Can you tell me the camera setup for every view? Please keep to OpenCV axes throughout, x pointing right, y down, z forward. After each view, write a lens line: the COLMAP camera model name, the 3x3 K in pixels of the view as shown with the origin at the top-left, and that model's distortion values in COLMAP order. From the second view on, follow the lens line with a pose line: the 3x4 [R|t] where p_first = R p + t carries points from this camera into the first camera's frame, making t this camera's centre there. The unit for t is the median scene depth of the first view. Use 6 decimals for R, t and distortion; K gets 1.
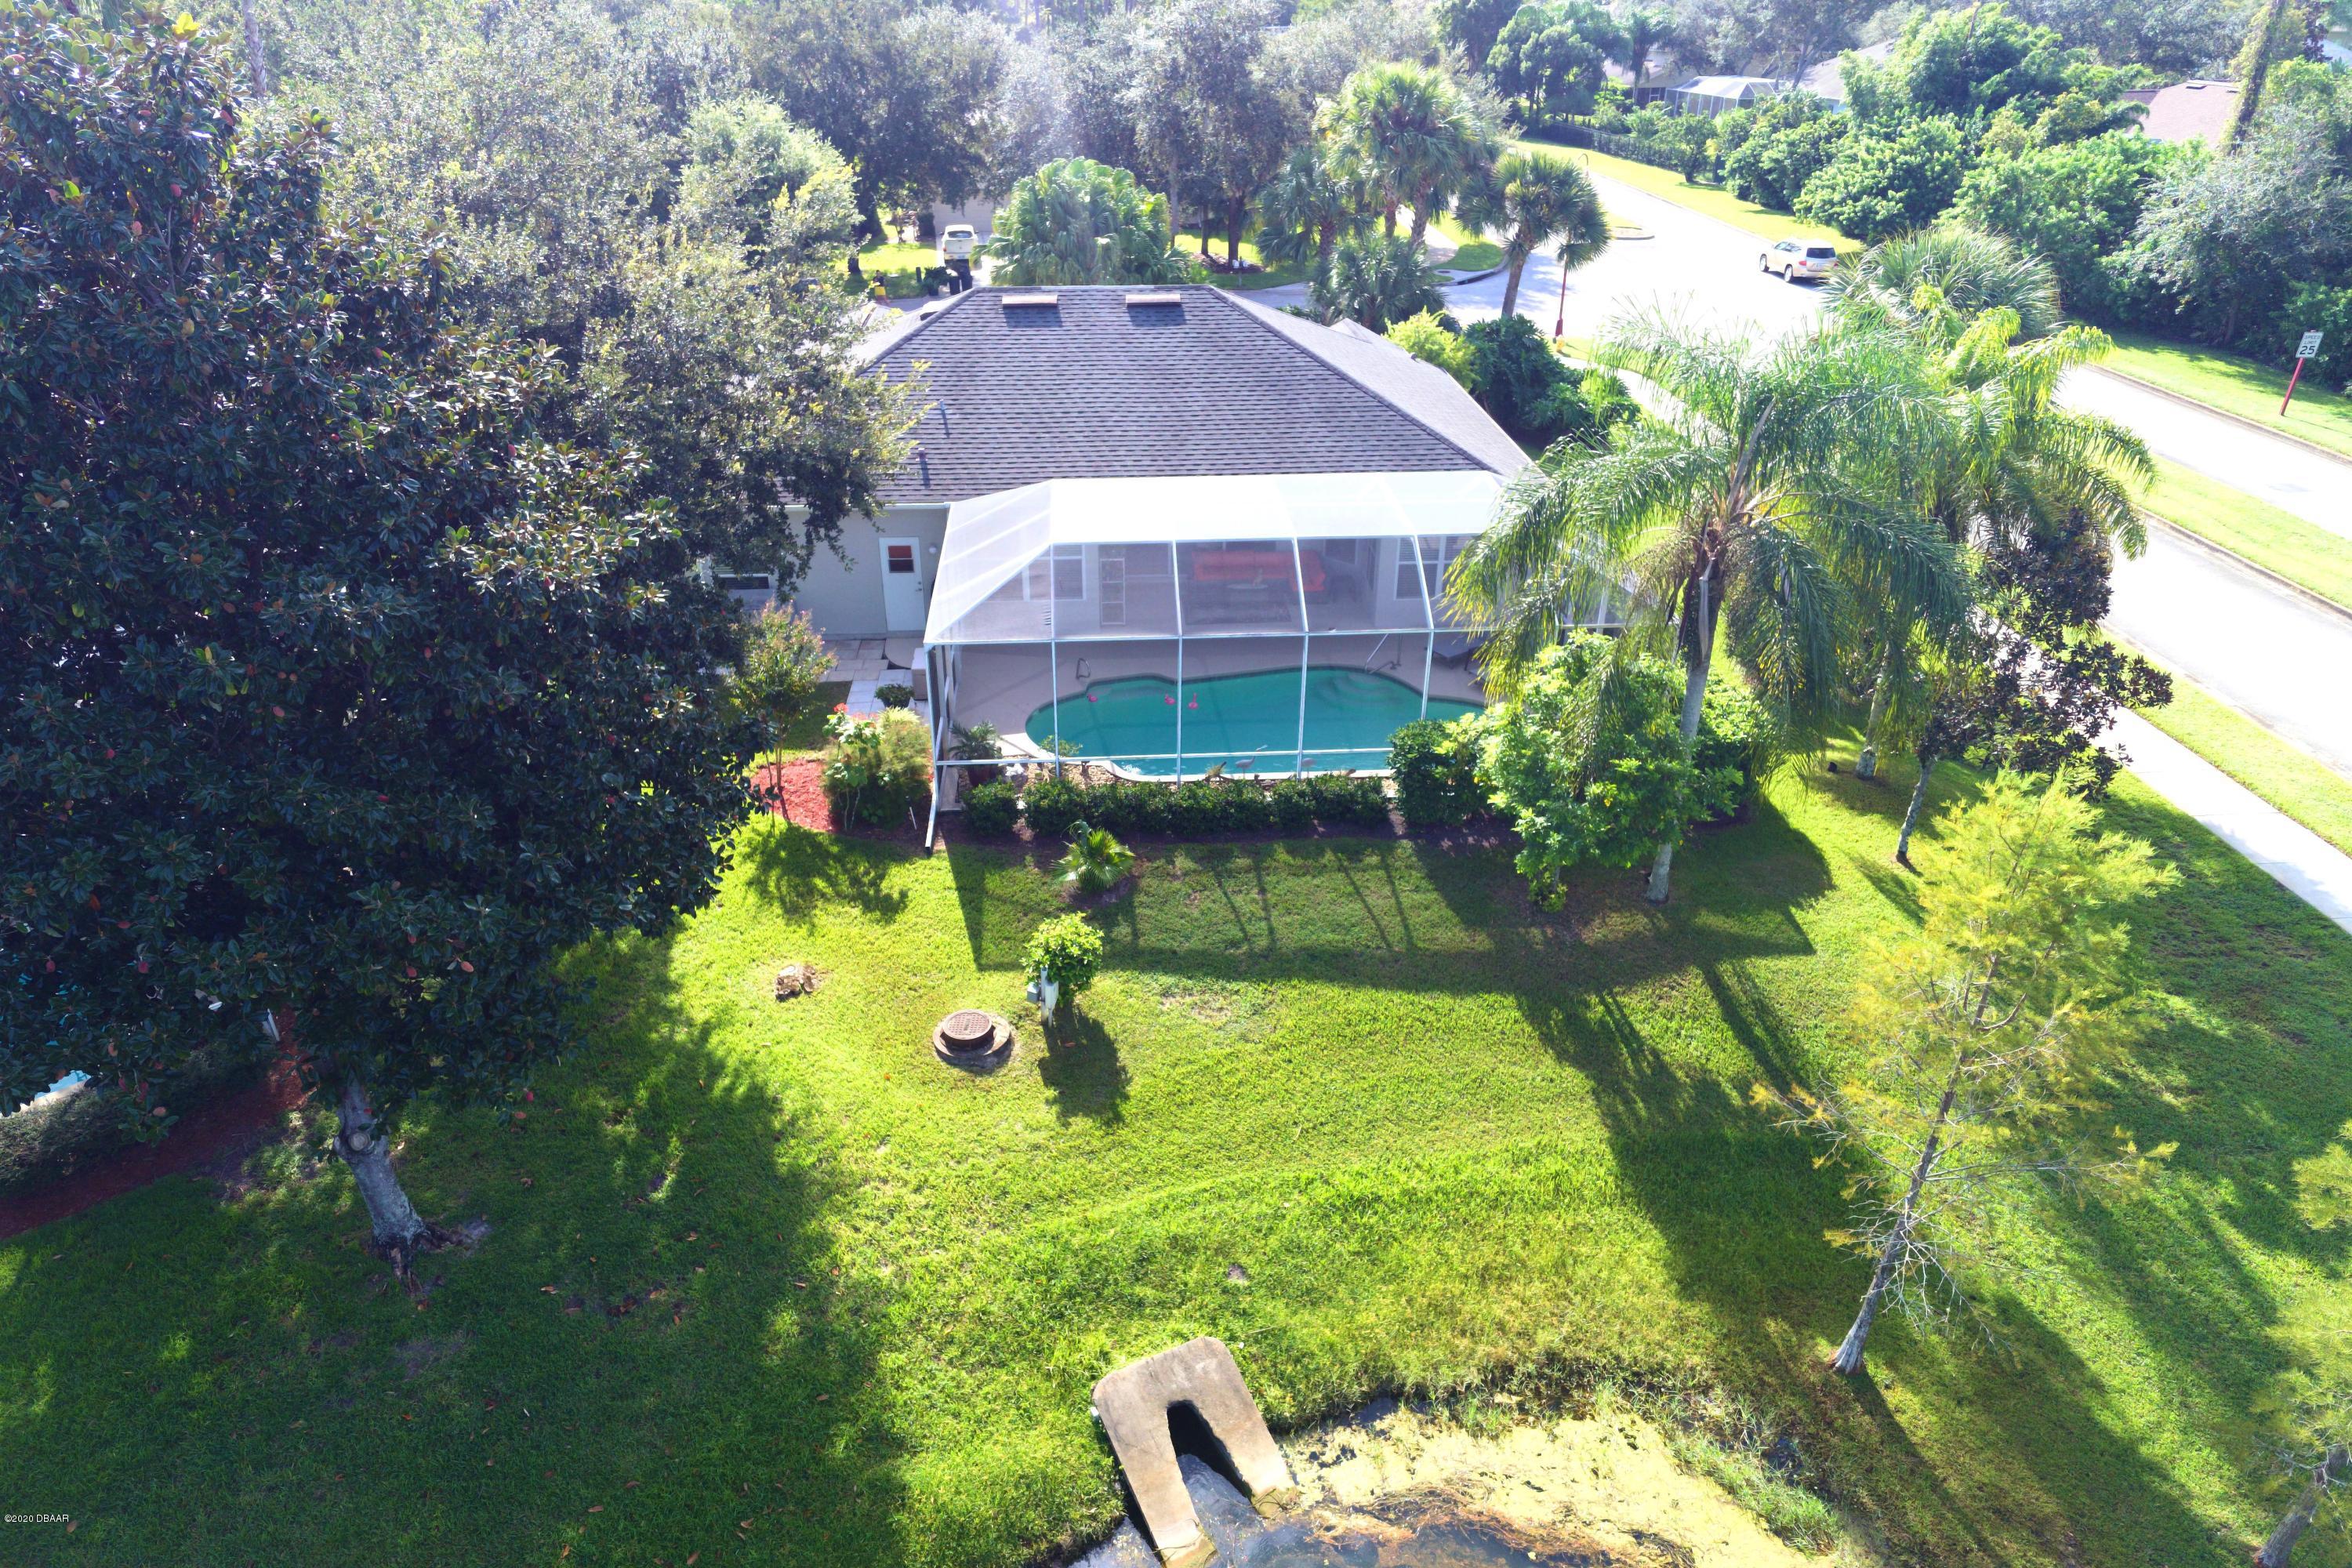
lens RADIAL K [[1492.7, 0, 1154.4], [0, 1492.7, 785.7], [0, 0, 1]] dist [0.006692, 0.003682]
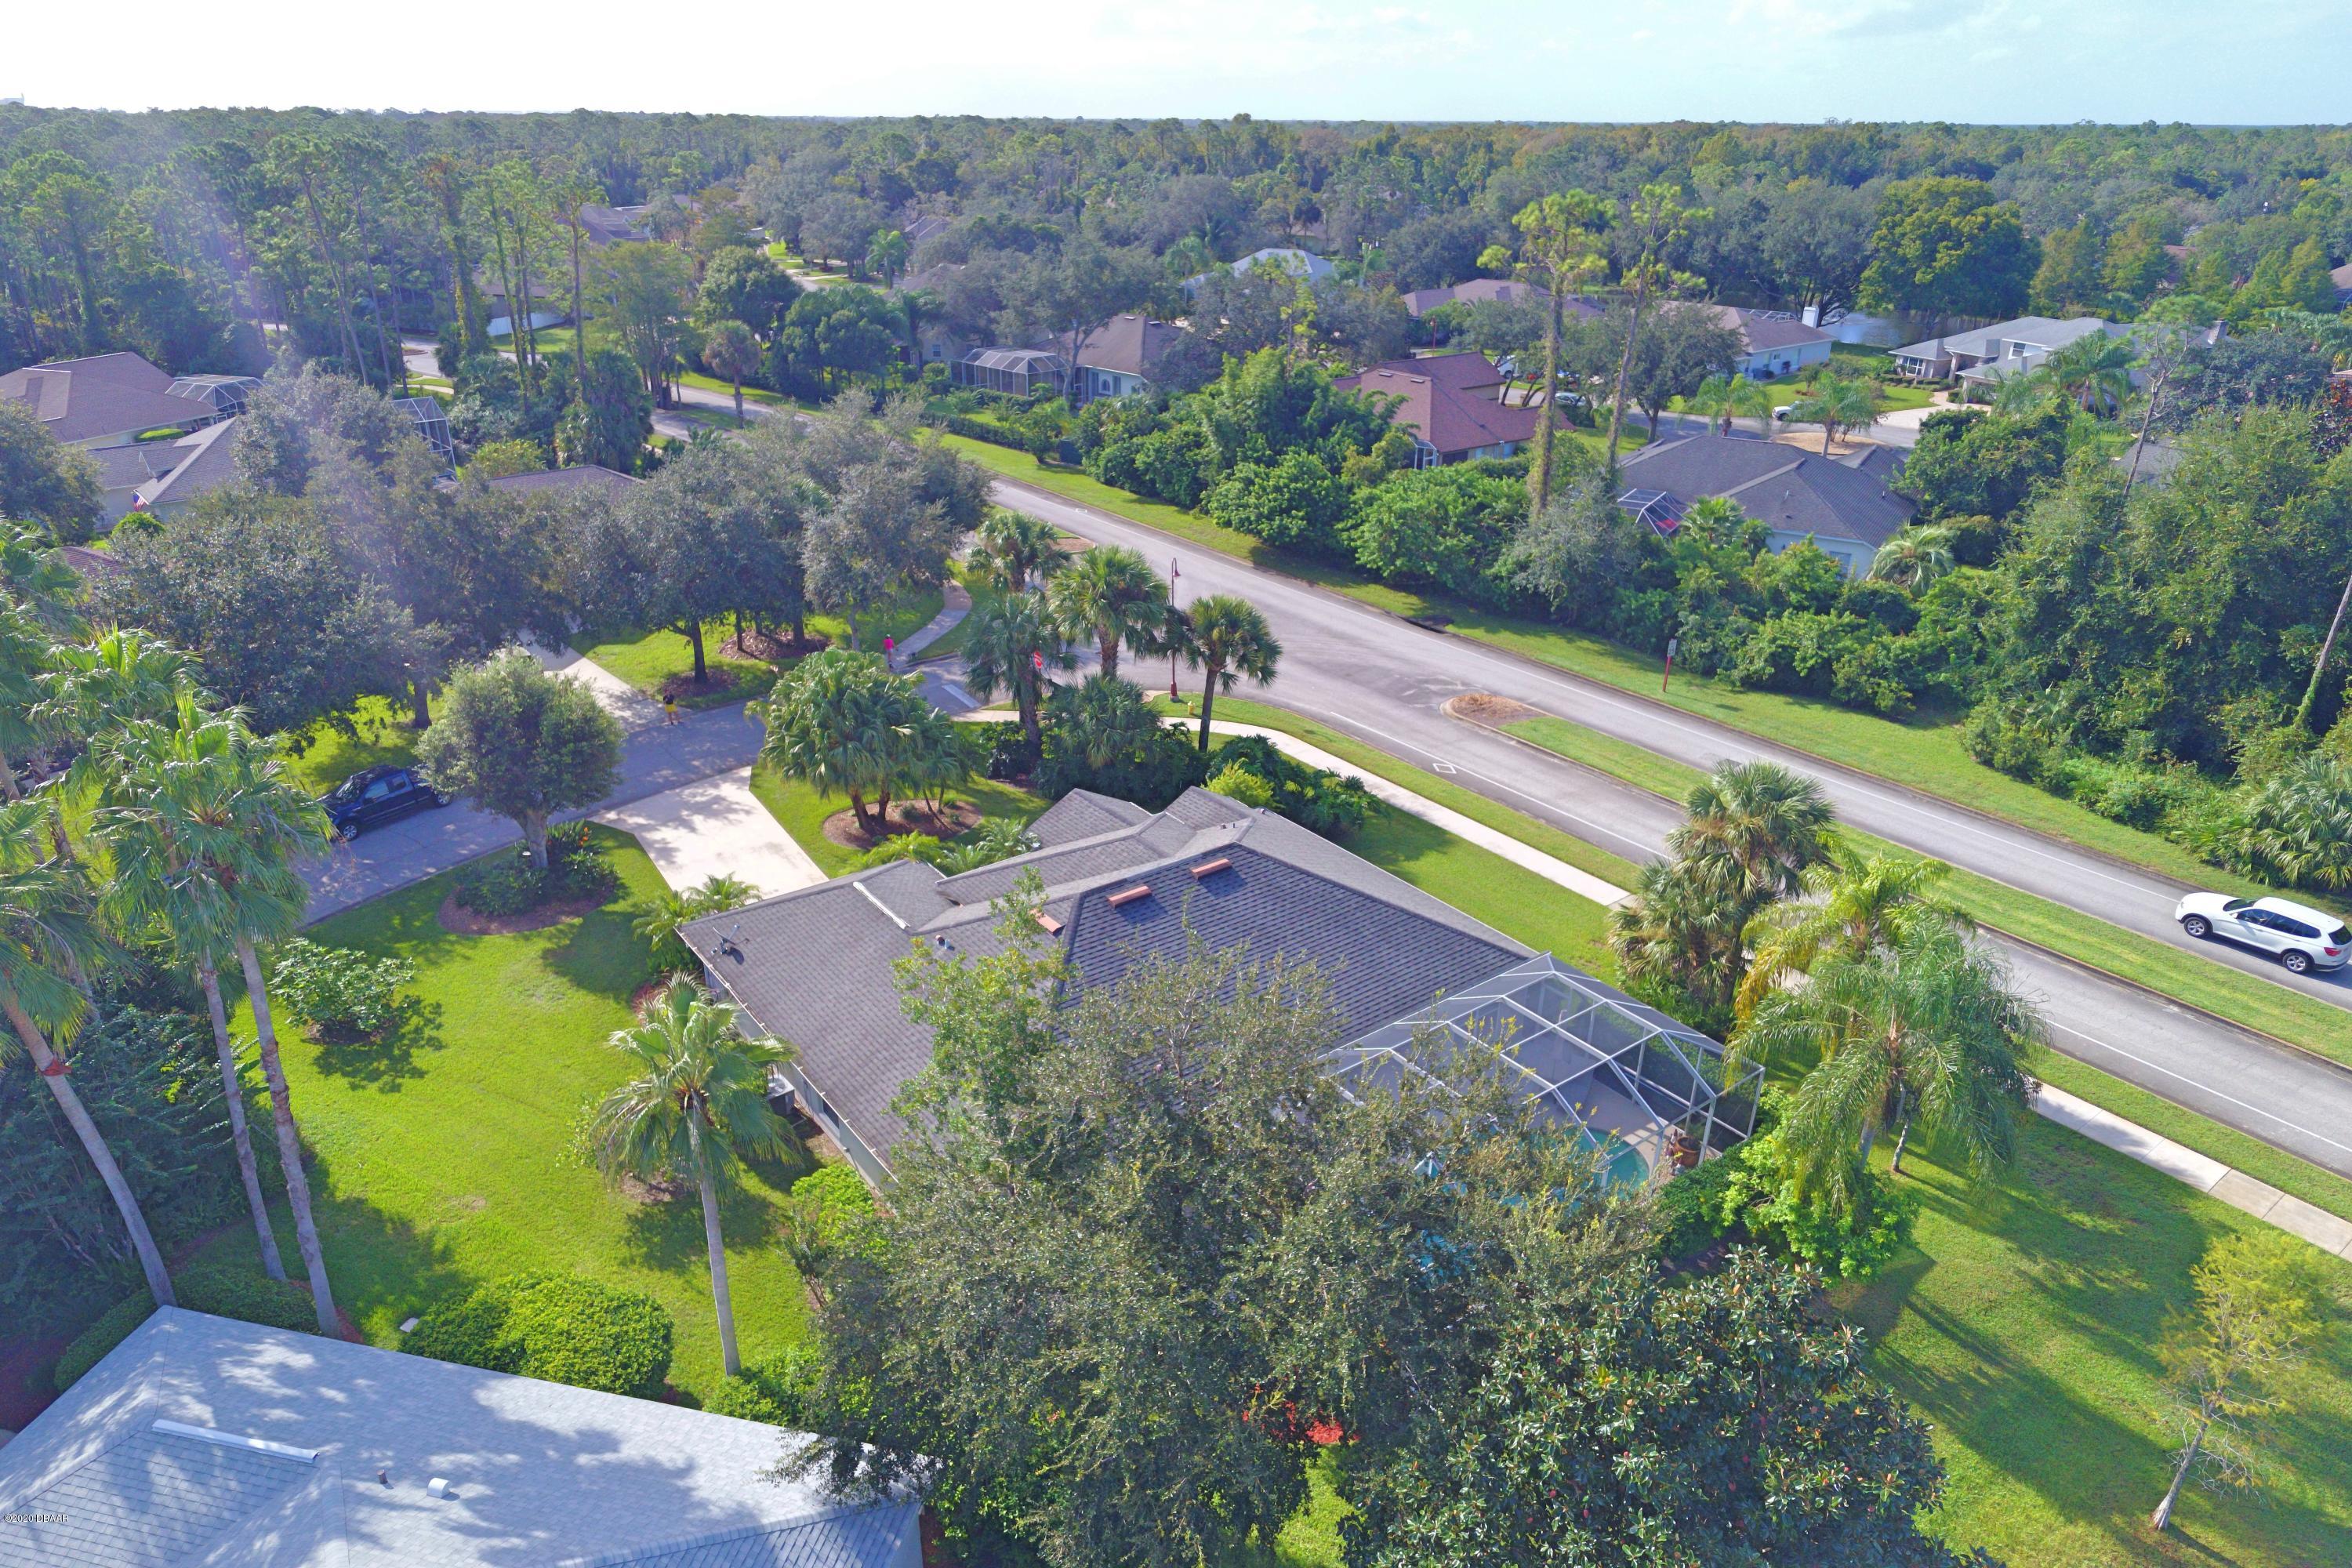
lens RADIAL K [[1492.7, 0, 1154.4], [0, 1492.7, 785.7], [0, 0, 1]] dist [0.006692, 0.003682]
pose [[0.838346, -0.215839, 0.500589, -0.456876], [0.255356, 0.966787, -0.010801, -0.277688], [-0.481632, 0.136883, 0.865618, -0.036262]]
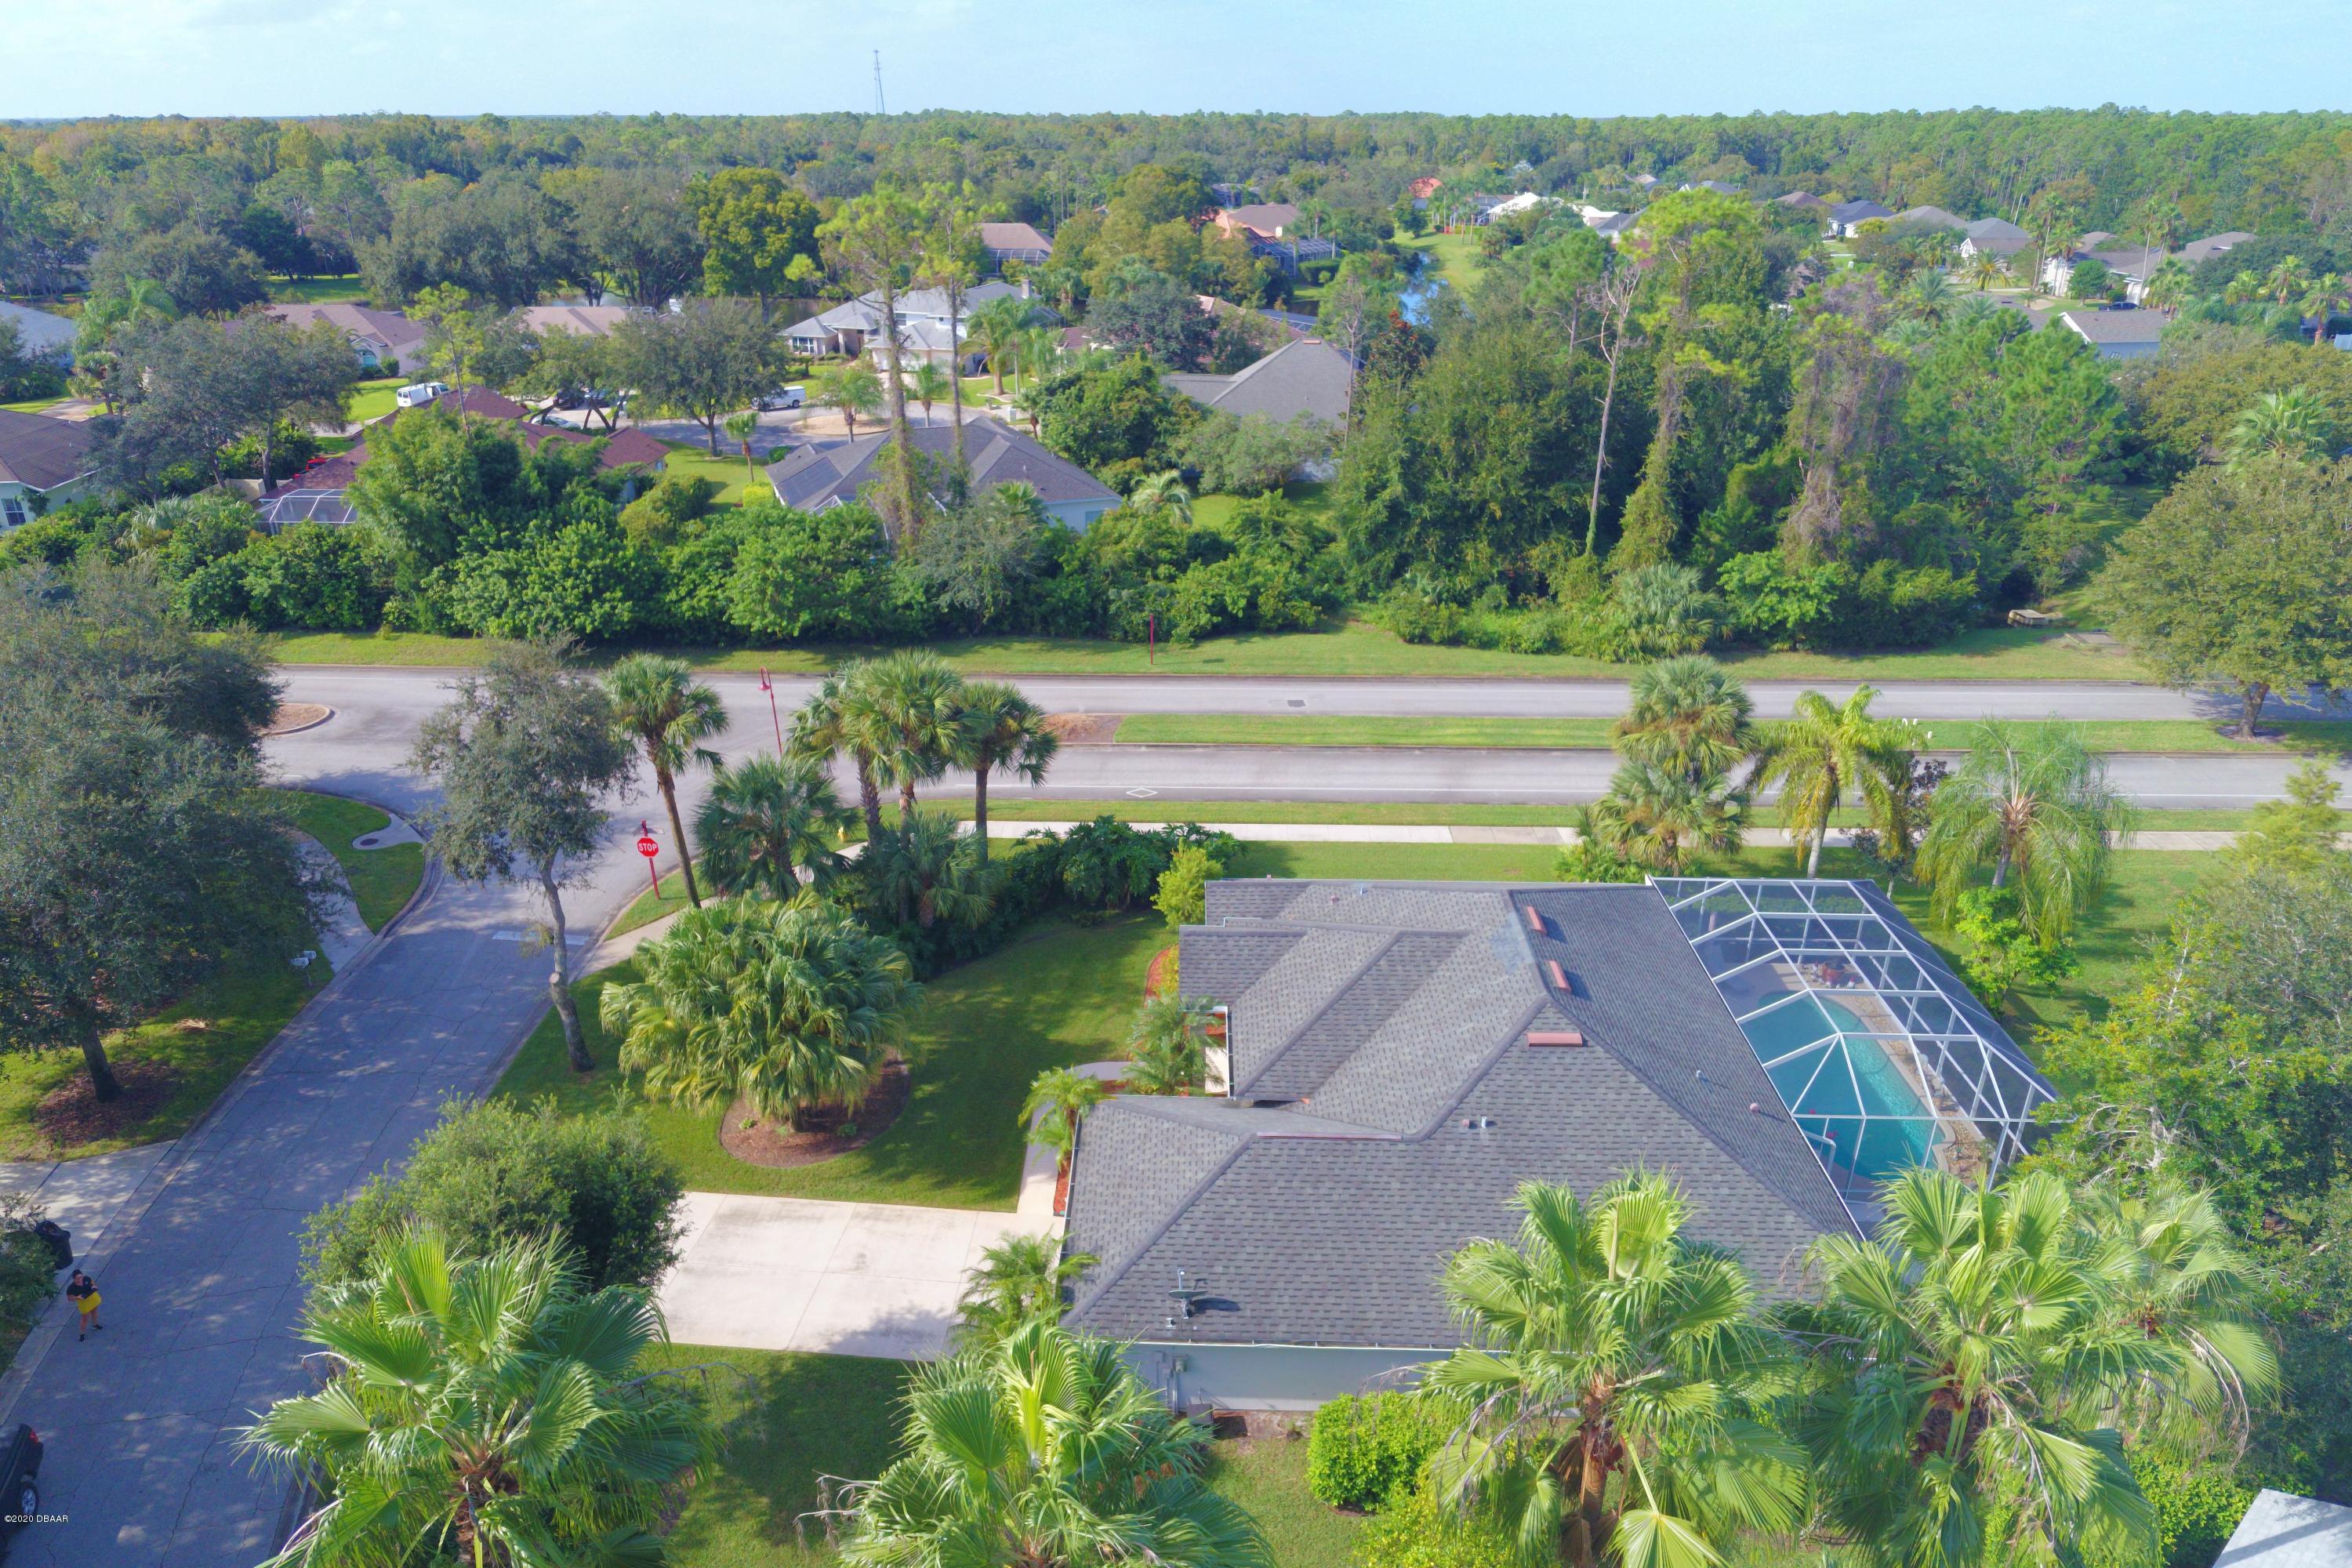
lens RADIAL K [[1492.7, 0, 1154.4], [0, 1492.7, 785.7], [0, 0, 1]] dist [0.006692, 0.003682]
pose [[0.101427, -0.406708, 0.907911, -0.728372], [0.480140, 0.819305, 0.313377, -0.648404], [-0.871308, 0.404139, 0.278376, 0.637394]]
